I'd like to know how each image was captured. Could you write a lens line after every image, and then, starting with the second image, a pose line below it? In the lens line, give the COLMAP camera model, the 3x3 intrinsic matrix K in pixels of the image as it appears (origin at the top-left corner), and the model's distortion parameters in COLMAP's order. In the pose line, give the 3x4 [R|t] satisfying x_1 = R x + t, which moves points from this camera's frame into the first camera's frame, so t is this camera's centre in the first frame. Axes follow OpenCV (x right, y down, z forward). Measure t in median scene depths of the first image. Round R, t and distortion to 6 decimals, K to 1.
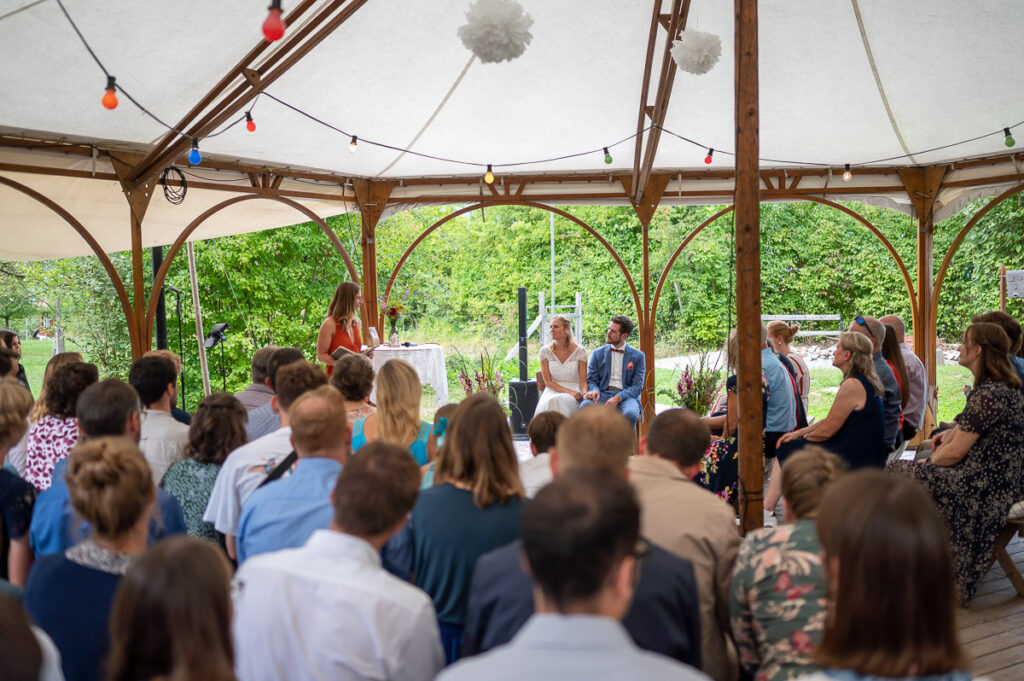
lens RADIAL K [[975.3, 0, 504.5], [0, 975.3, 335.5], [0, 0, 1]] dist [-0.000035, 0.013469]
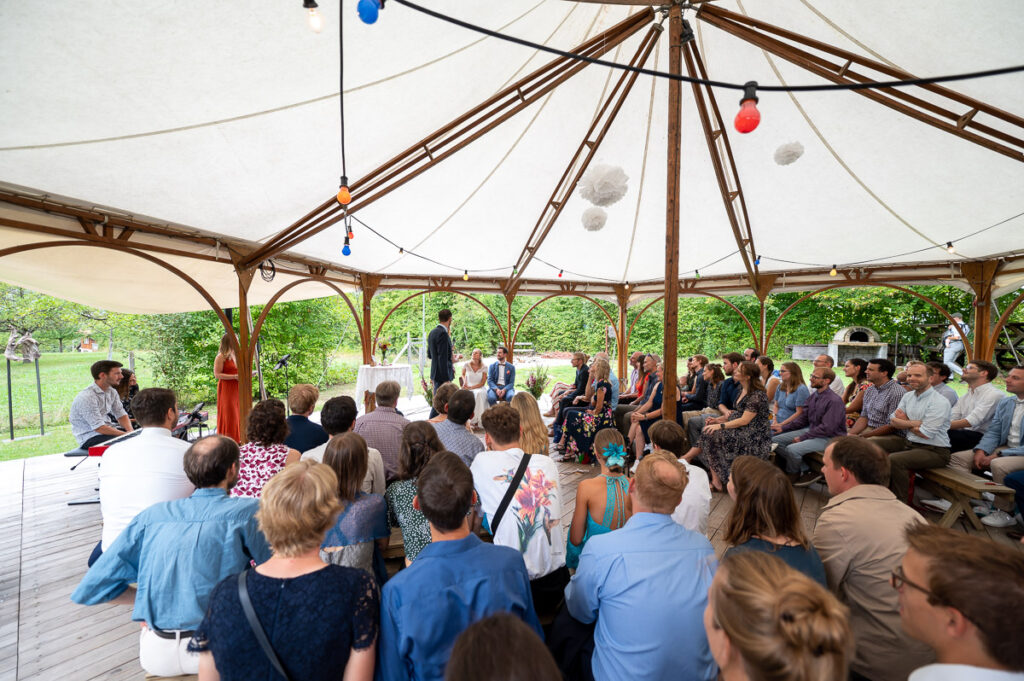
lens RADIAL K [[413.1, 0, 509.2], [0, 413.1, 342.9], [0, 0, 1]] dist [0.010690, 0.000055]
pose [[0.934065, 0.004854, 0.357070, -0.174638], [-0.000577, 0.999927, -0.012084, -0.022068], [-0.357102, 0.011082, 0.934000, 0.188962]]
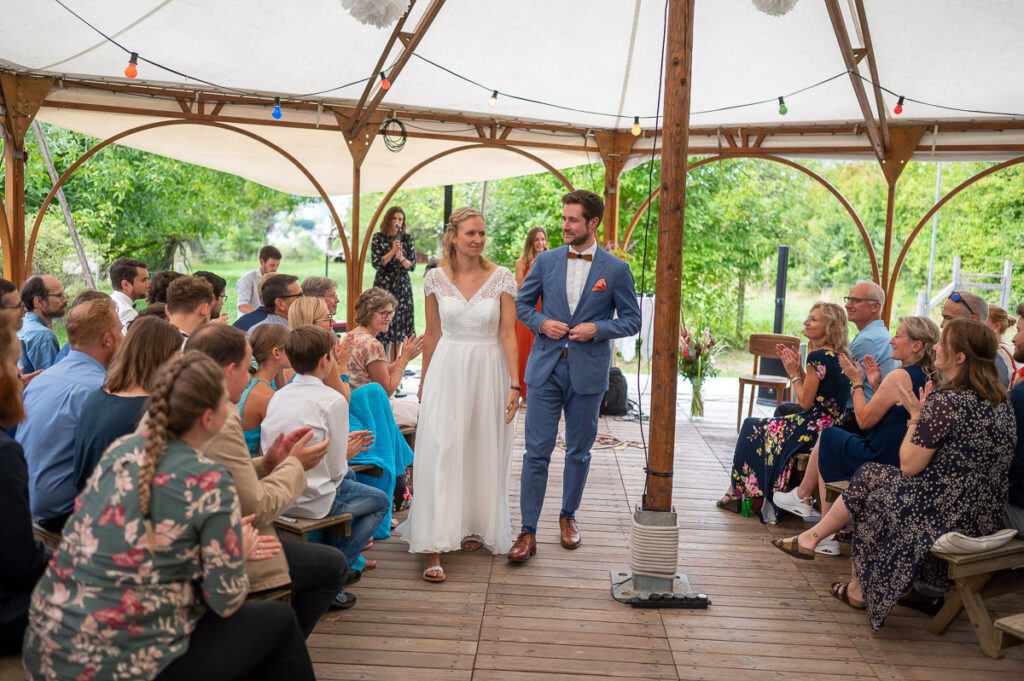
lens RADIAL K [[975.3, 0, 504.5], [0, 975.3, 335.5], [0, 0, 1]] dist [-0.000035, 0.013469]
pose [[0.854993, 0.110454, -0.506741, 0.317590], [-0.083925, 0.993647, 0.074984, -0.013391], [0.511804, -0.021583, 0.858831, 0.057464]]
